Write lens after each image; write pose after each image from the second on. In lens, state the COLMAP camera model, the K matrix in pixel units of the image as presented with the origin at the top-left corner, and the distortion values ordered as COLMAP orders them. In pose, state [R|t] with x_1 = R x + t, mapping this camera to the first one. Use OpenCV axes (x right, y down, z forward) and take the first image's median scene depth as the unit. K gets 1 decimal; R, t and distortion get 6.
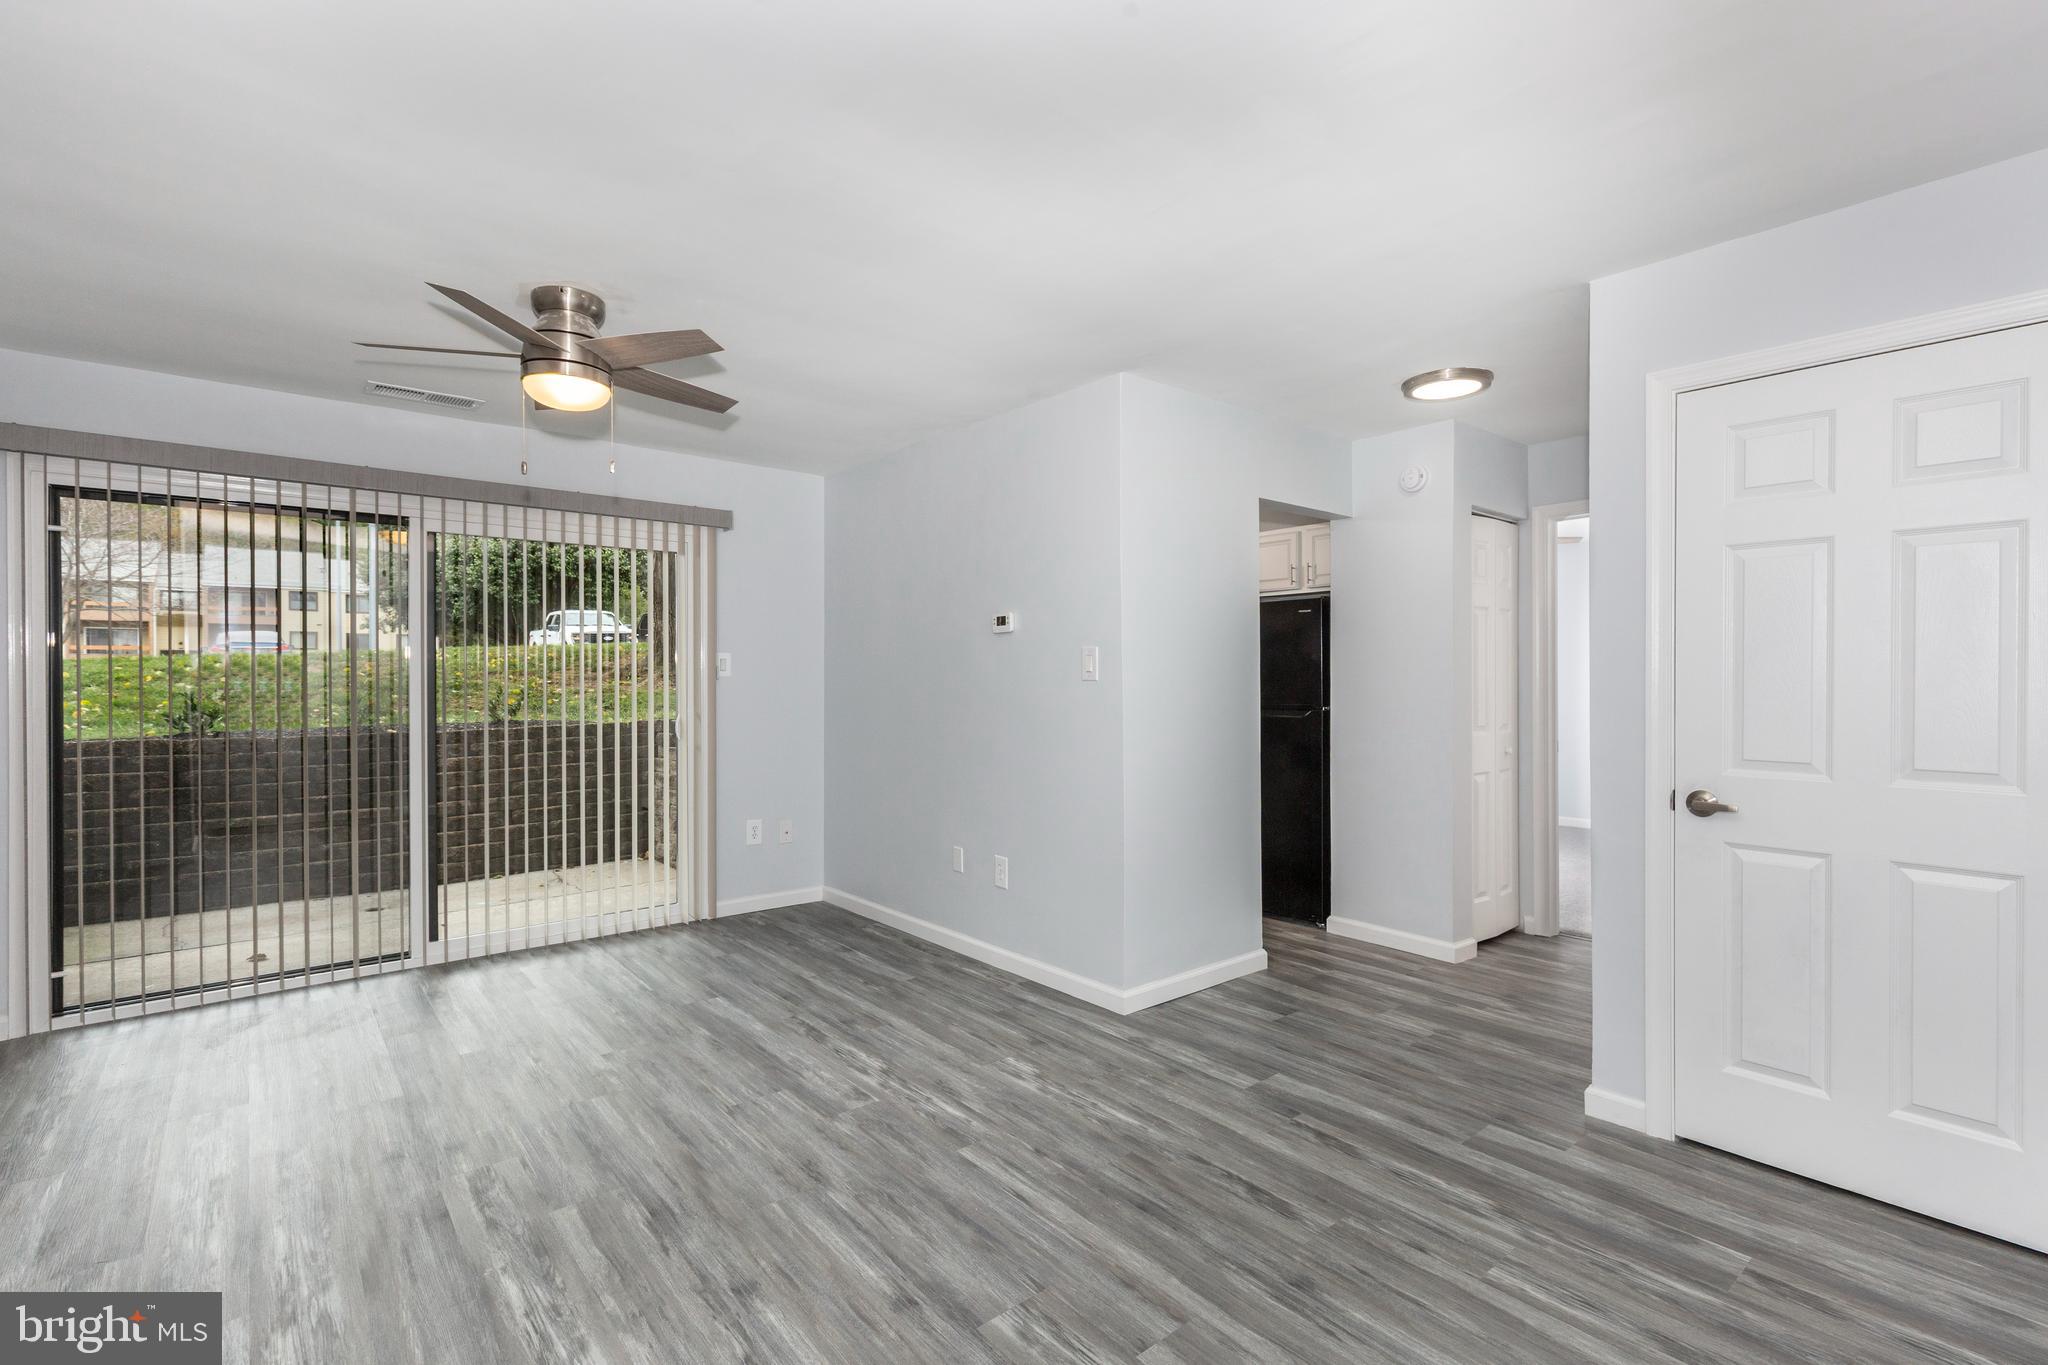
lens RADIAL K [[923.0, 0, 1077.7], [0, 923.0, 681.2], [0, 0, 1]] dist [0.006026, 0.000102]
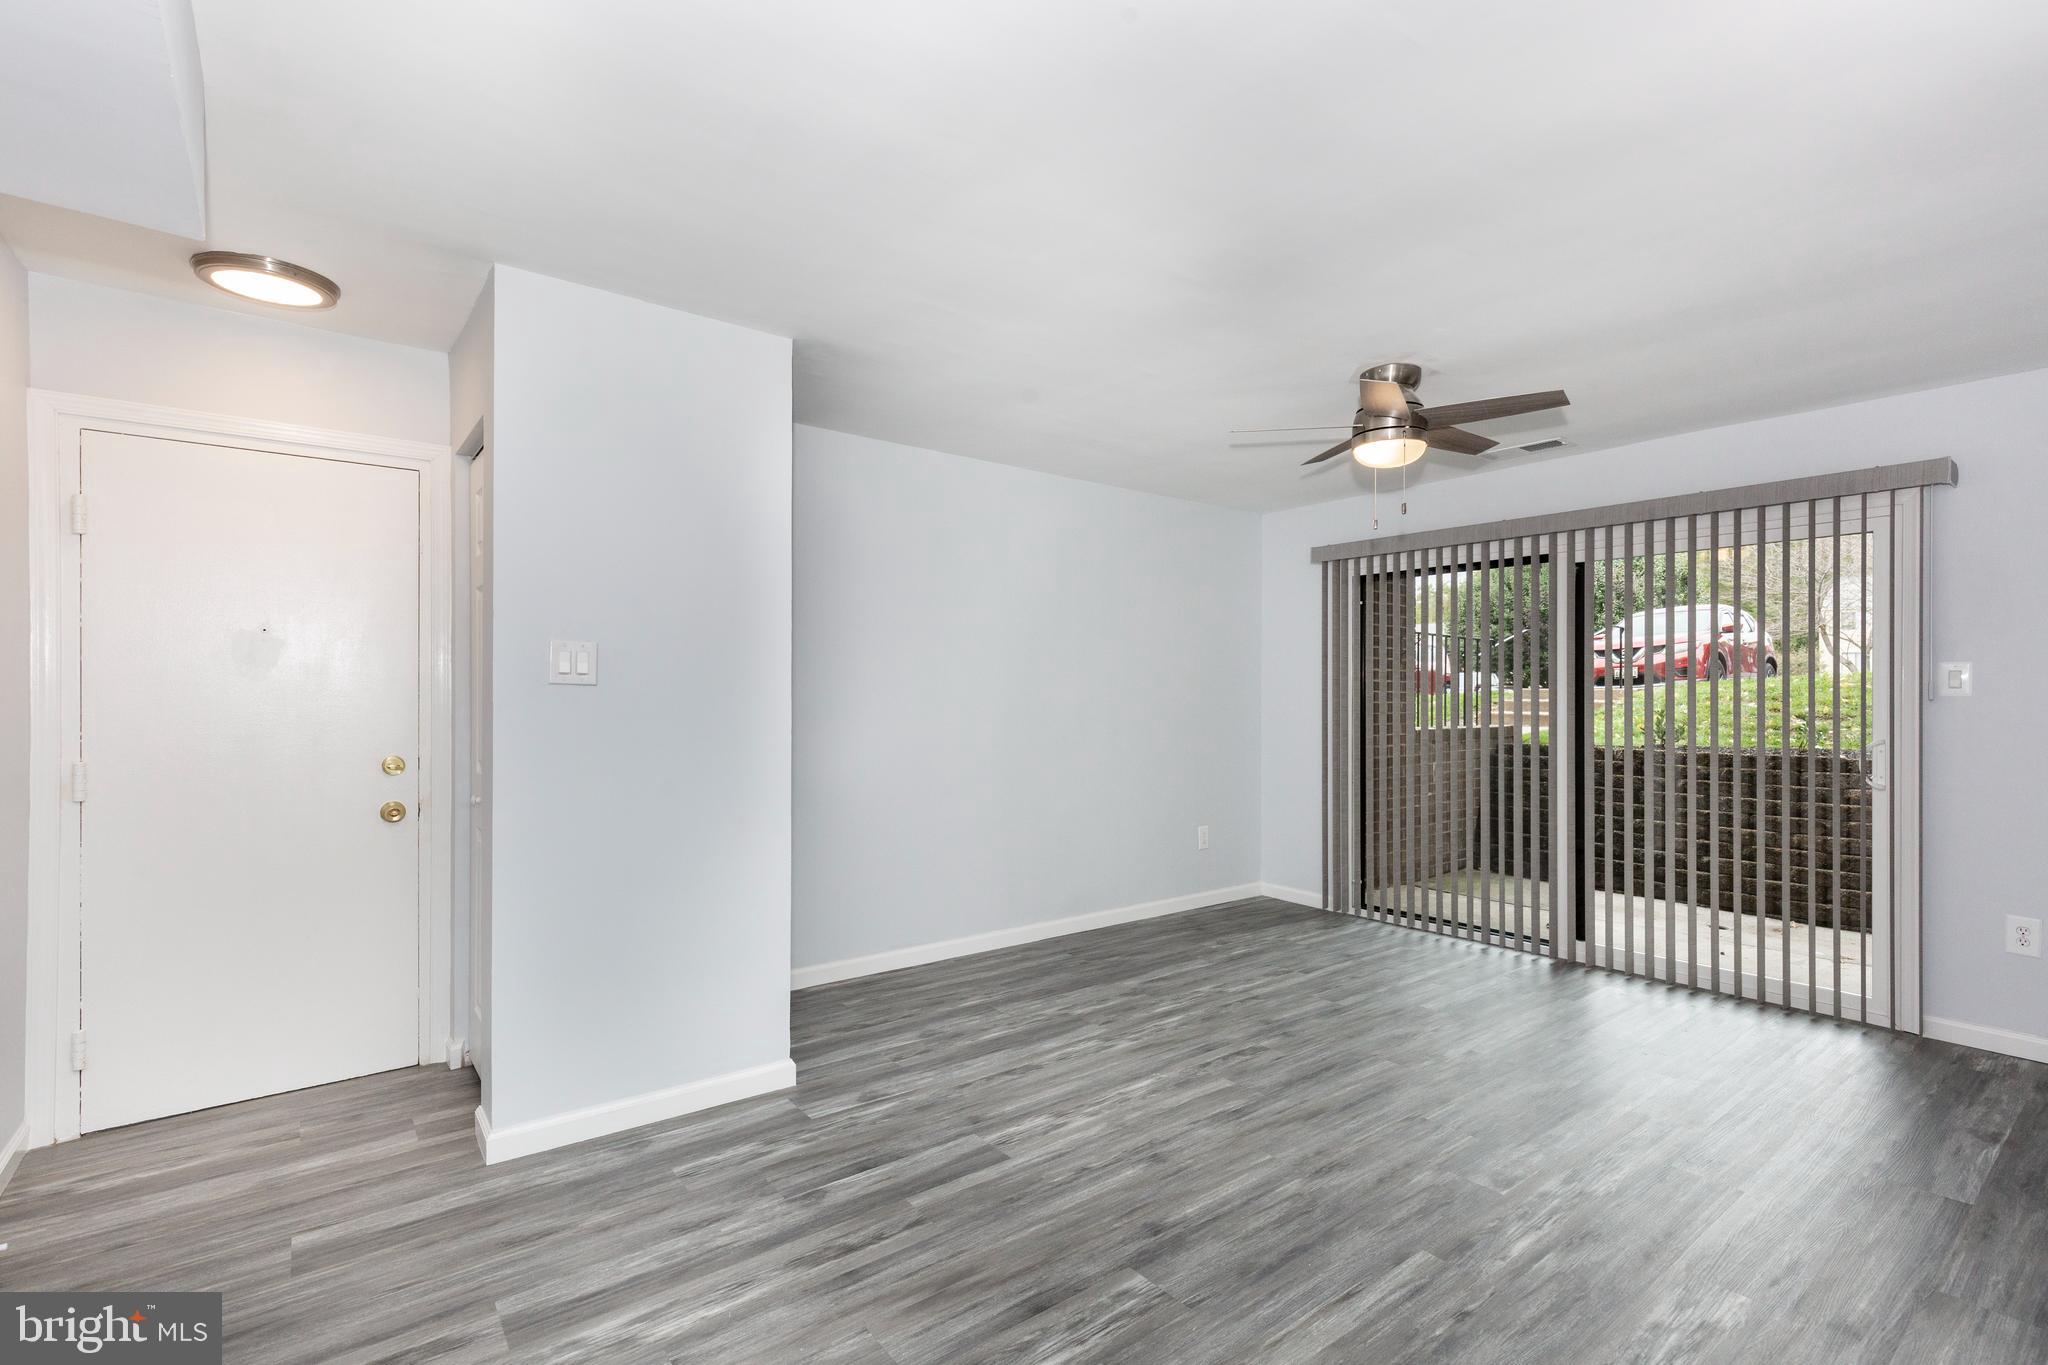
lens RADIAL K [[926.9, 0, 971.3], [0, 926.9, 692.7], [0, 0, 1]] dist [-0.000417, -0.000232]
pose [[-0.089554, -0.002789, -0.995978, 0.690782], [-0.008787, 0.999959, -0.002010, -0.000548], [0.995943, 0.008571, -0.089575, 0.599234]]
